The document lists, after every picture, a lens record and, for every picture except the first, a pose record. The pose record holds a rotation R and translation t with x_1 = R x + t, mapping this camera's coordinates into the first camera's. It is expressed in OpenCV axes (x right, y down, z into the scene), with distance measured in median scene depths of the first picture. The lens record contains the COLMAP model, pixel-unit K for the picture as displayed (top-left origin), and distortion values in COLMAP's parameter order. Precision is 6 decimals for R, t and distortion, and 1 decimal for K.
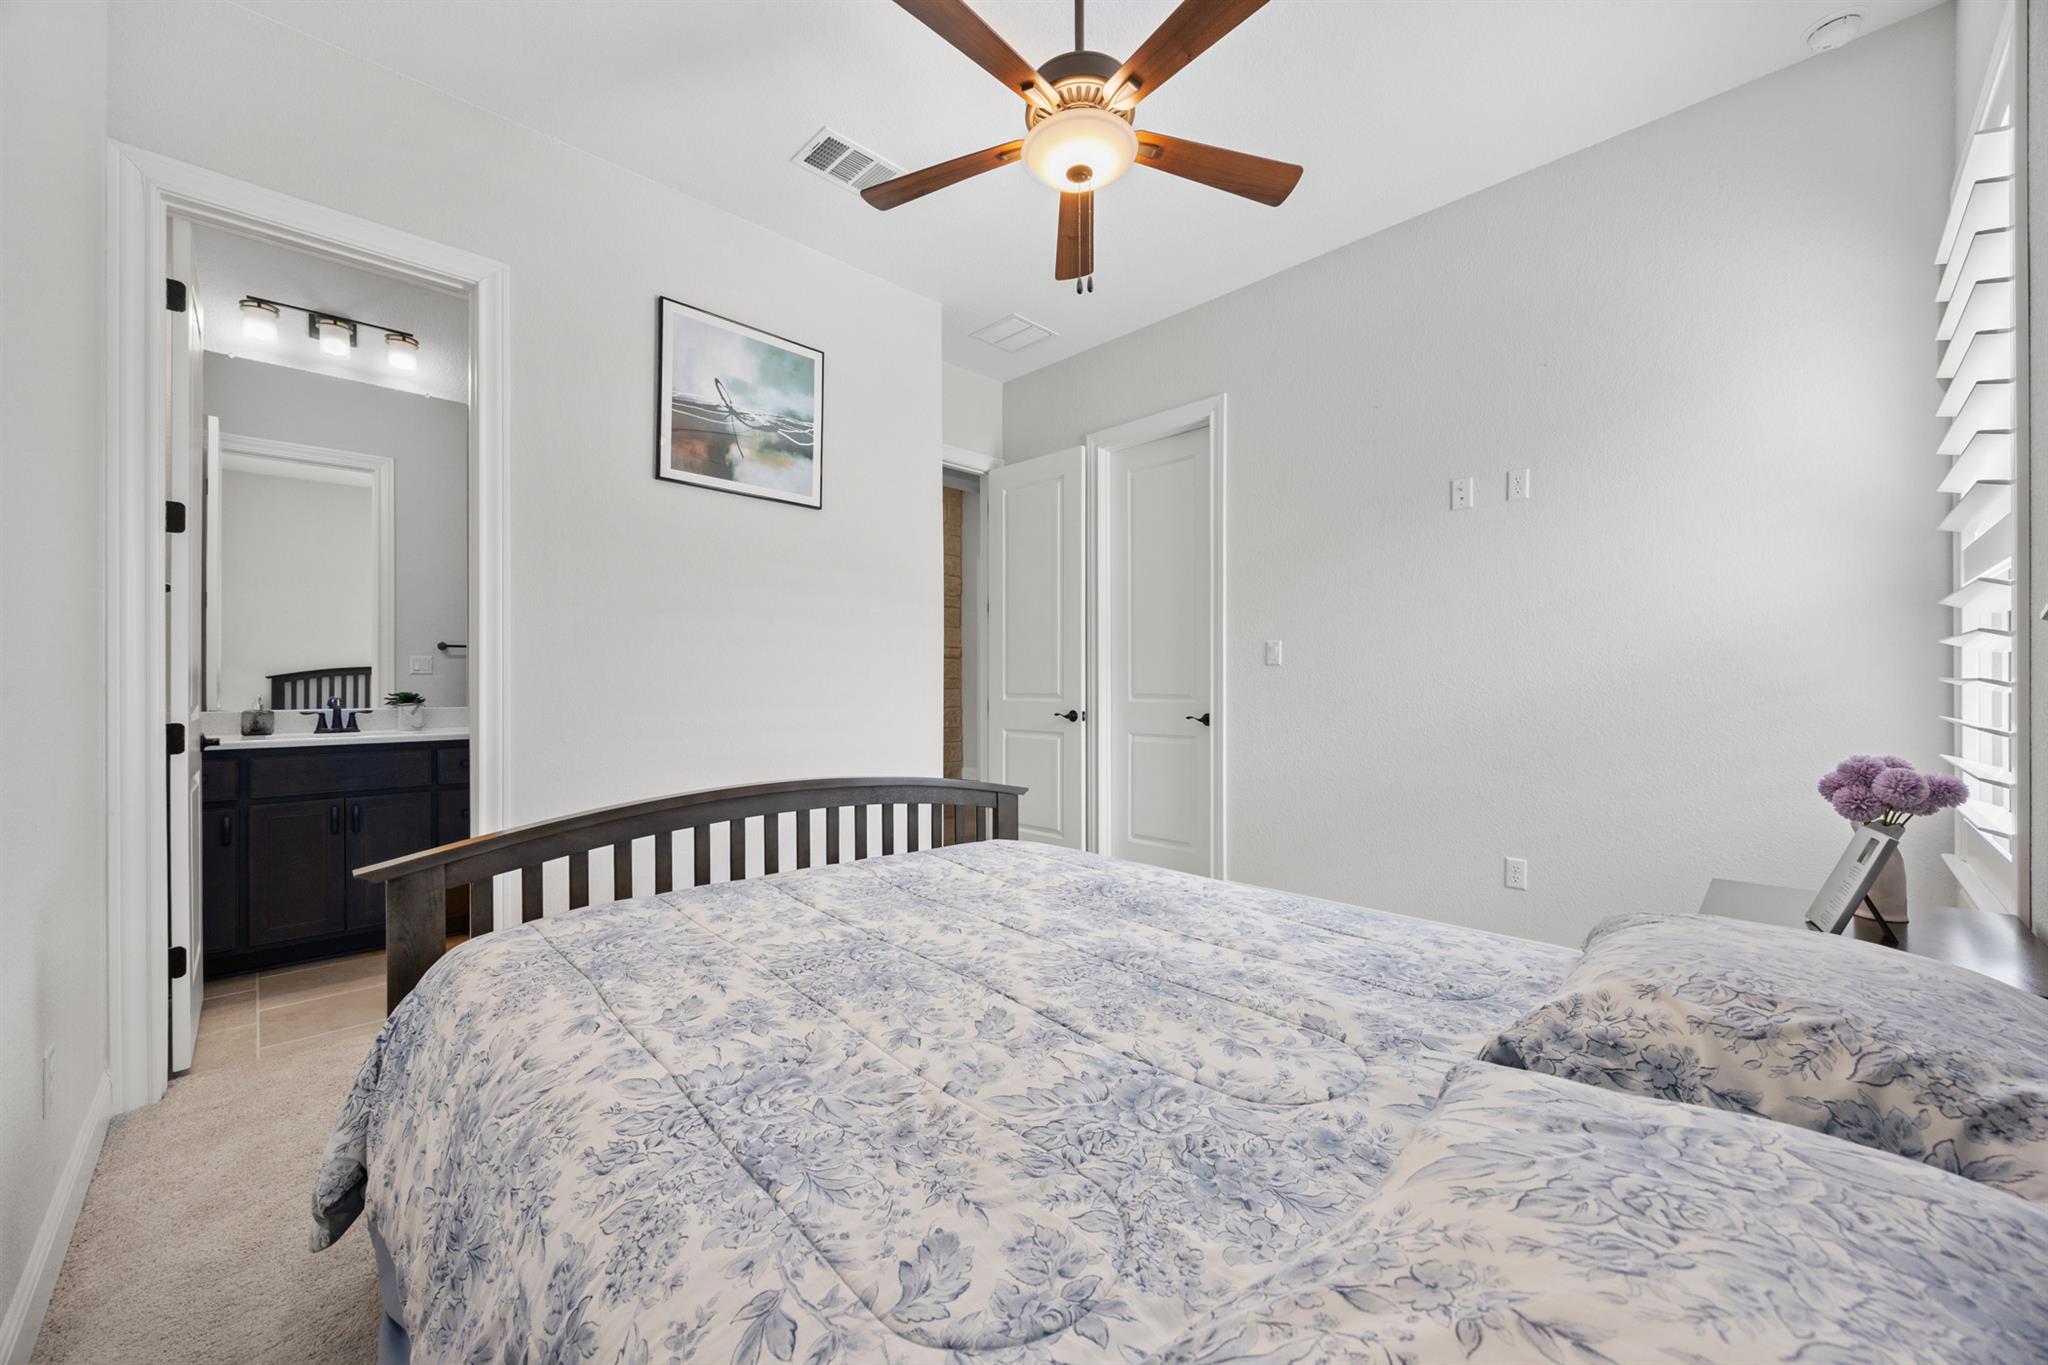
lens RADIAL K [[793.5, 0, 1028.3], [0, 793.5, 671.6], [0, 0, 1]] dist [-0.000100, -0.000241]
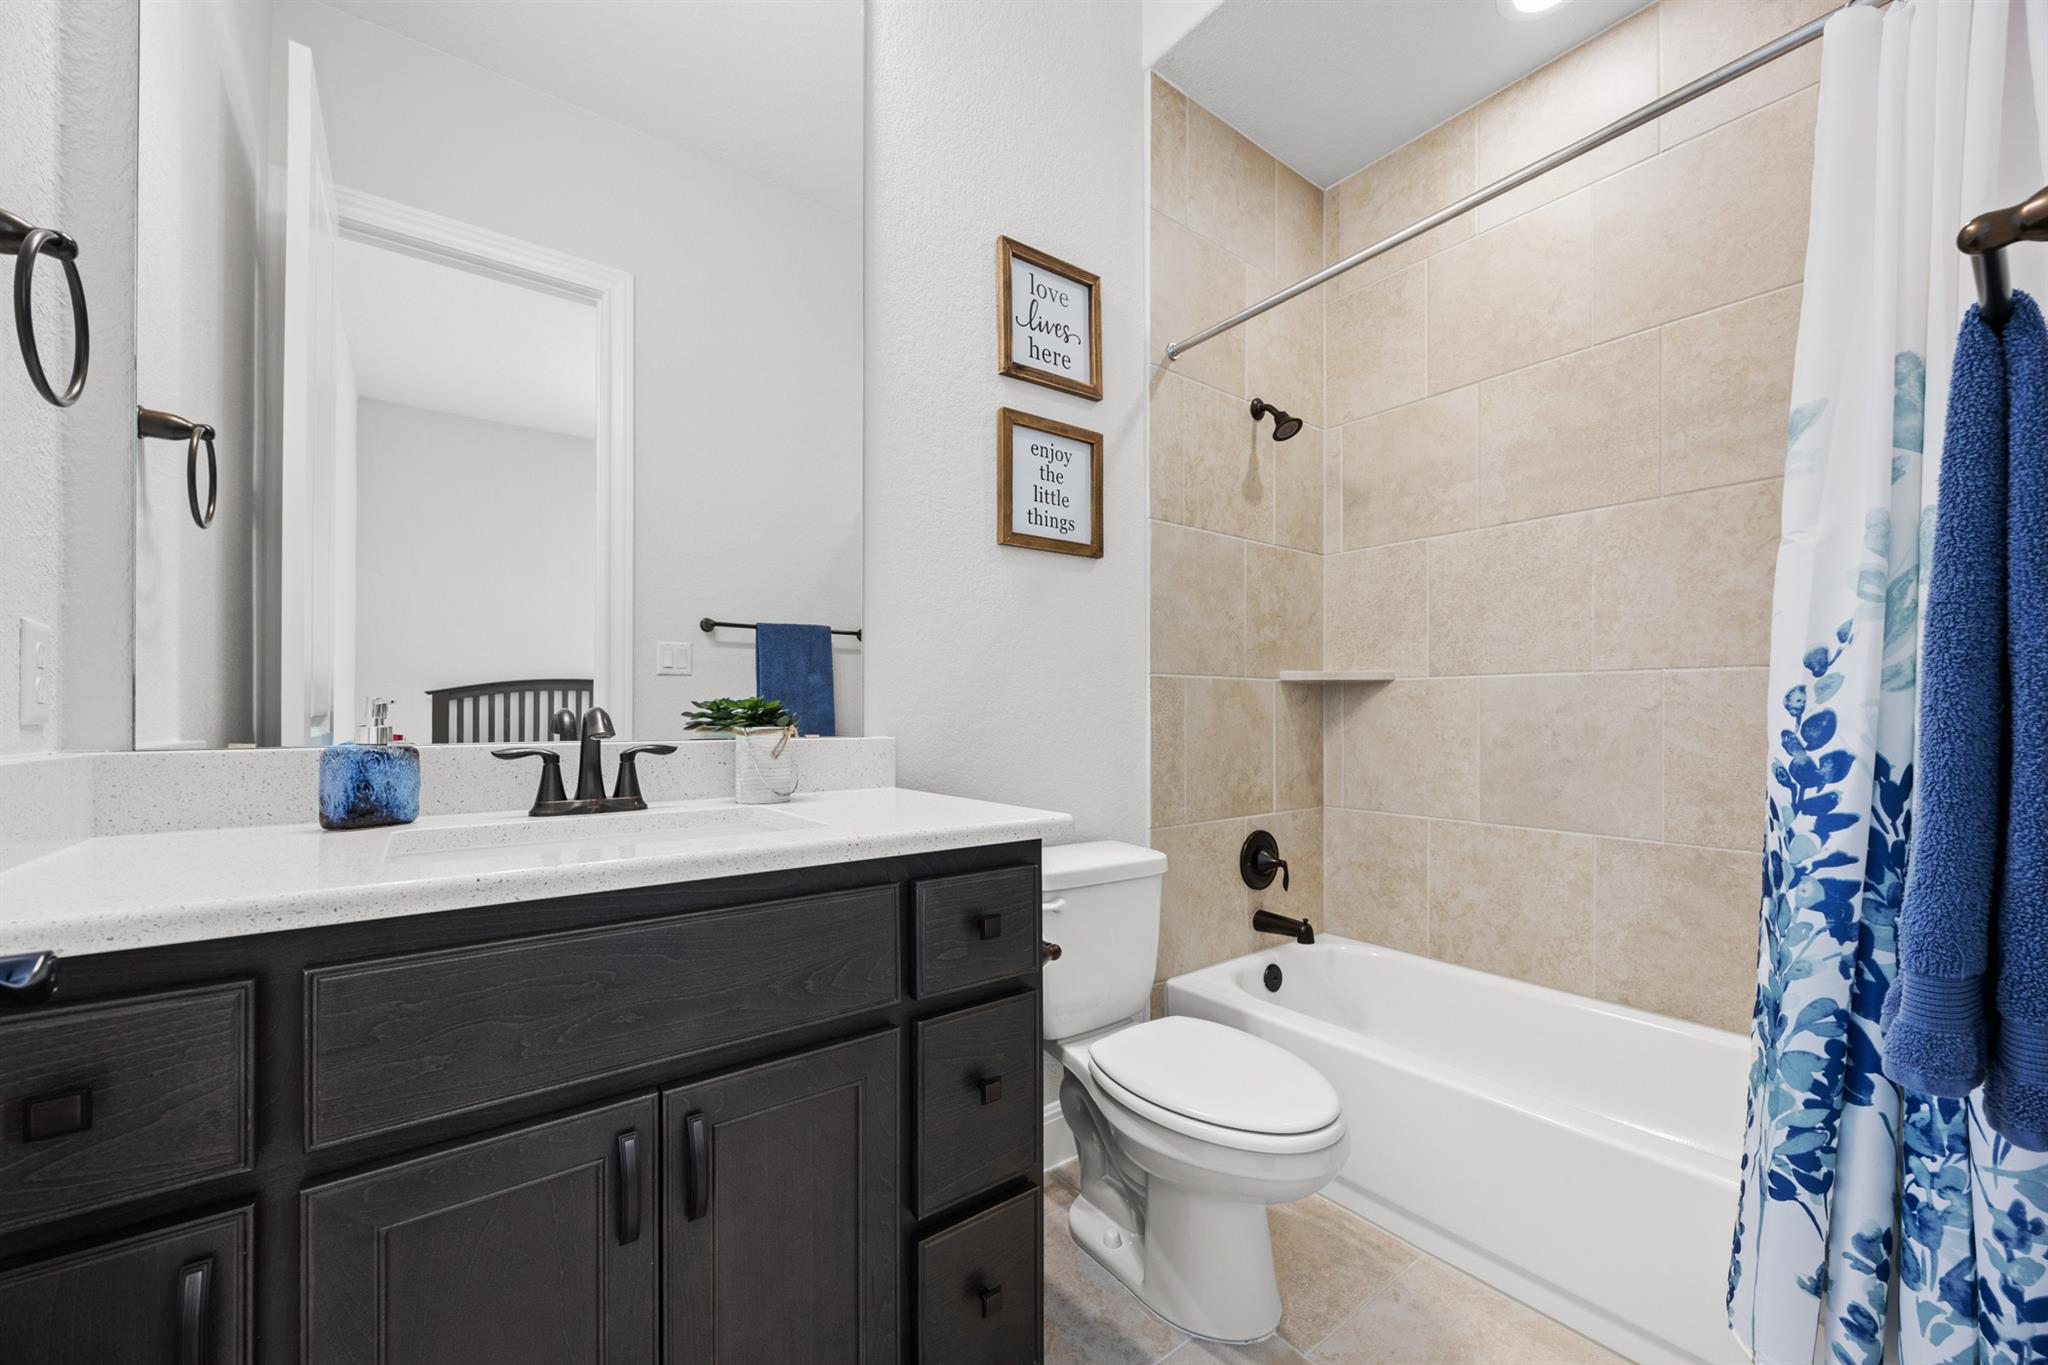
lens RADIAL K [[793.5, 0, 1026.0], [0, 793.5, 691.4], [0, 0, 1]] dist [-0.000100, -0.000241]
pose [[0.992273, -0.003924, -0.124012, -0.641523], [0.002684, 0.999945, -0.010164, 0.029726], [0.124045, 0.009752, 0.992229, 0.684519]]
